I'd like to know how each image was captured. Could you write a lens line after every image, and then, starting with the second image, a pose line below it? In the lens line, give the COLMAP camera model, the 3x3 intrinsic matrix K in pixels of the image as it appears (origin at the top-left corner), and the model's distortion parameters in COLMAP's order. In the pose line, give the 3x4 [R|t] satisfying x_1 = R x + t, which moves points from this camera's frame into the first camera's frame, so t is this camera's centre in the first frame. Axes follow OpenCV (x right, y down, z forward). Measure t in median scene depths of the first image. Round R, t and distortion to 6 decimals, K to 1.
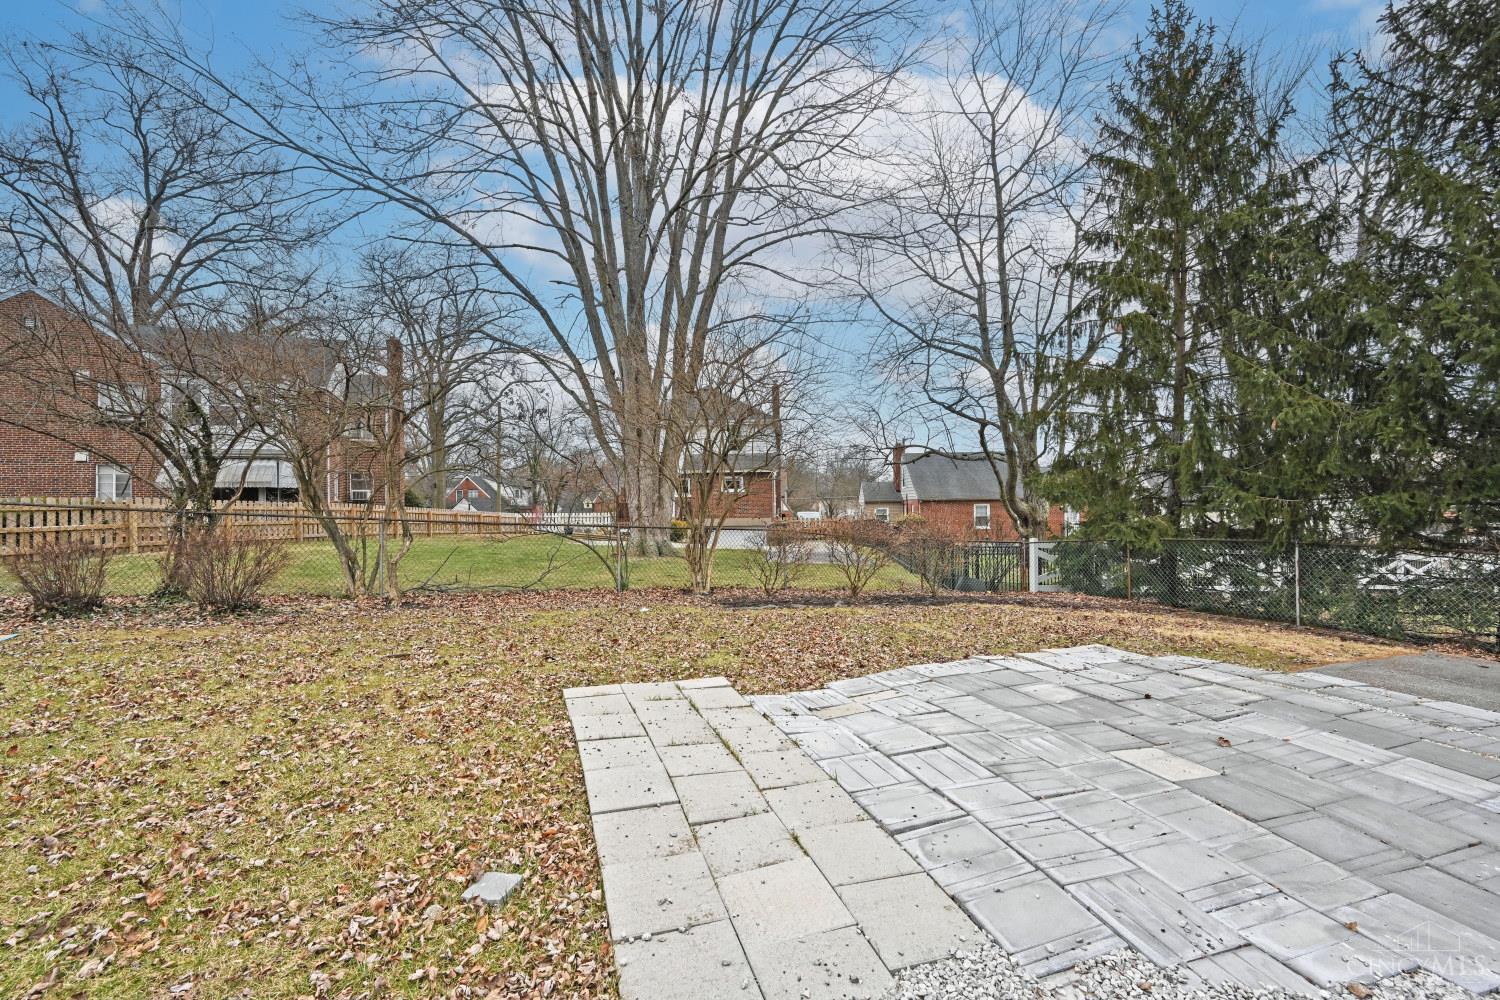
lens RADIAL K [[641.0, 0, 752.6], [0, 641.0, 495.7], [0, 0, 1]] dist [0.001169, 0.000624]
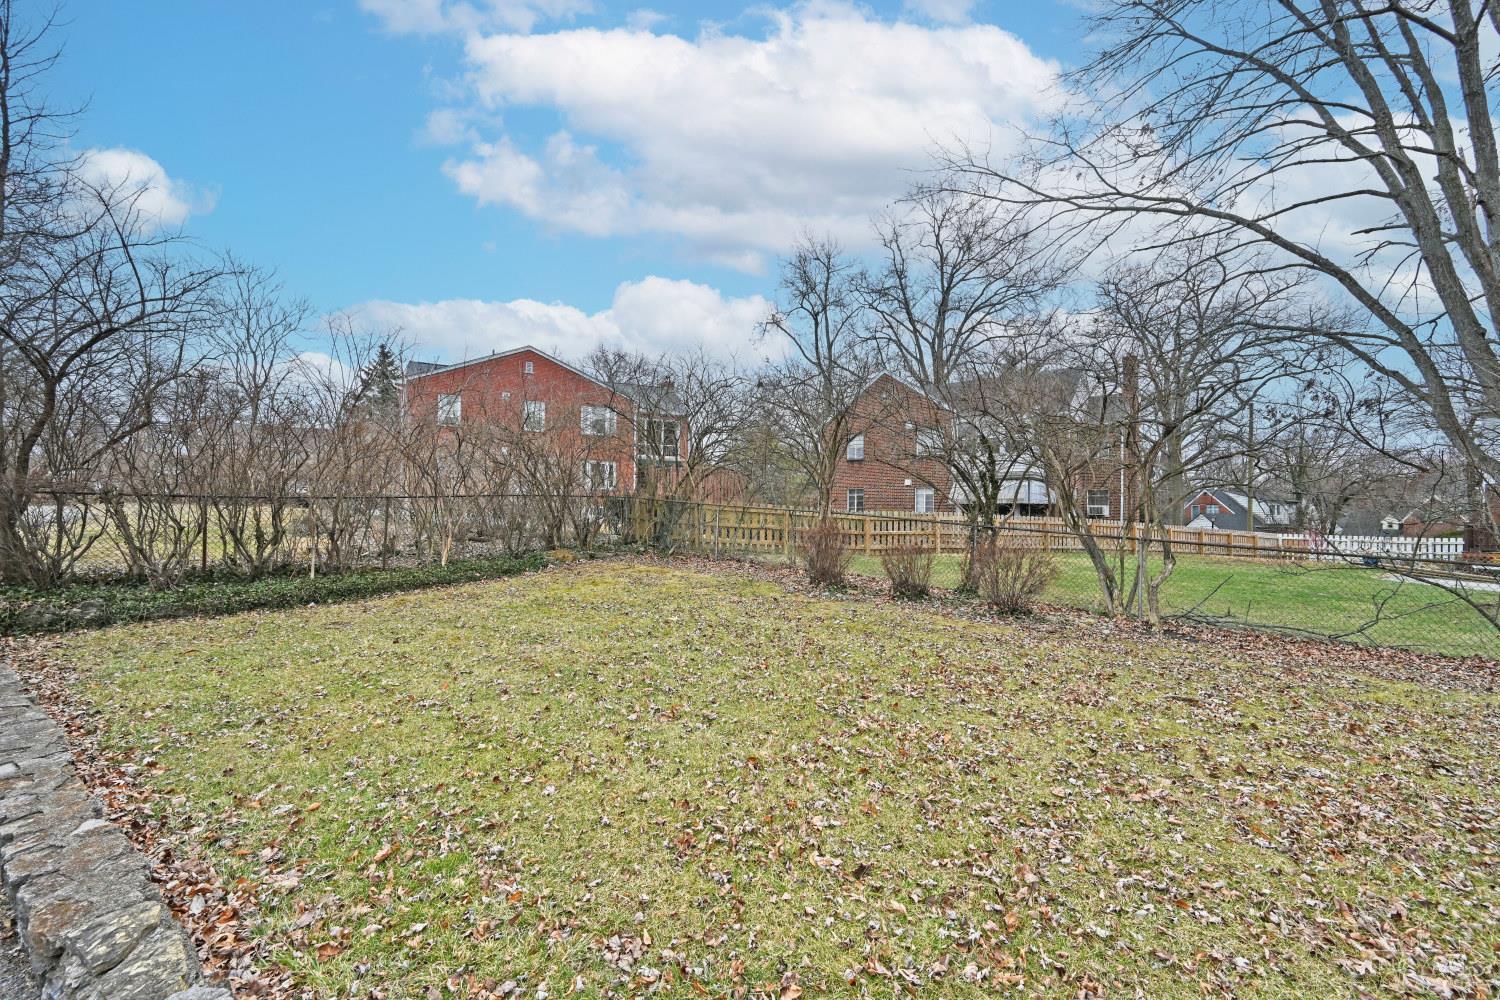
lens RADIAL K [[604.6, 0, 750.0], [0, 604.6, 500.0], [0, 0, 1]] dist [0.000685, 0.000016]
pose [[0.495316, -0.003955, -0.868704, -0.052302], [-0.009590, 0.999904, -0.010020, -0.004229], [0.868660, 0.013294, 0.495231, 0.027625]]
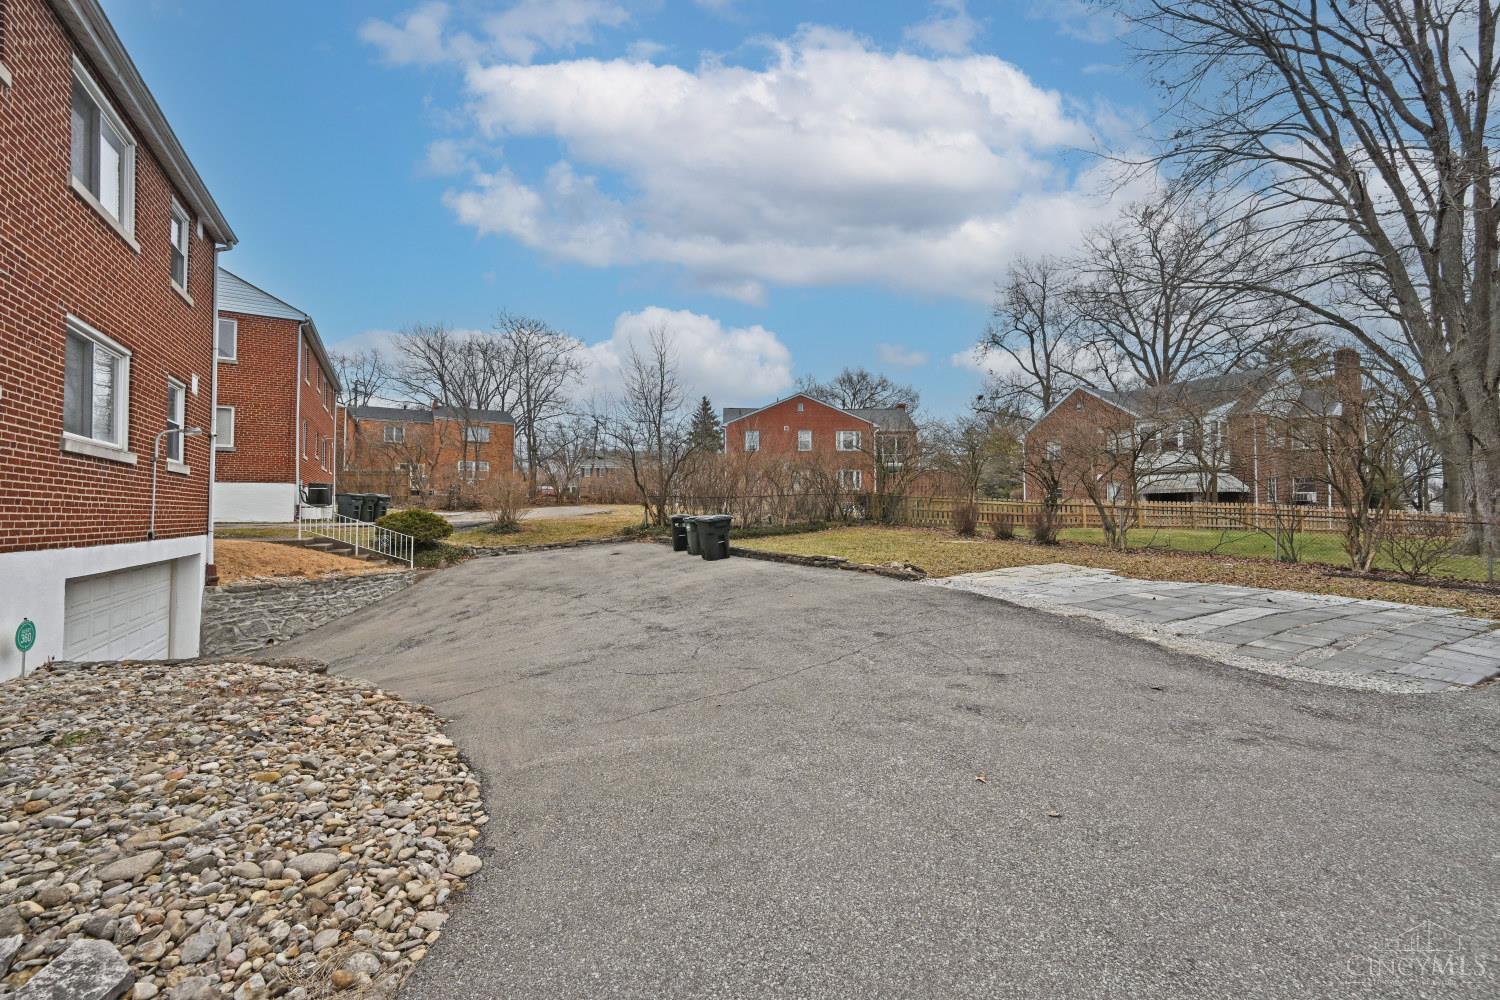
lens RADIAL K [[630.2, 0, 750.0], [0, 630.2, 500.0], [0, 0, 1]] dist [0.001021, 0.000451]
pose [[0.123422, -0.010720, -0.992296, 0.658075], [0.008361, 0.999917, -0.009762, 0.013124], [0.992319, -0.007092, 0.123502, -0.189910]]
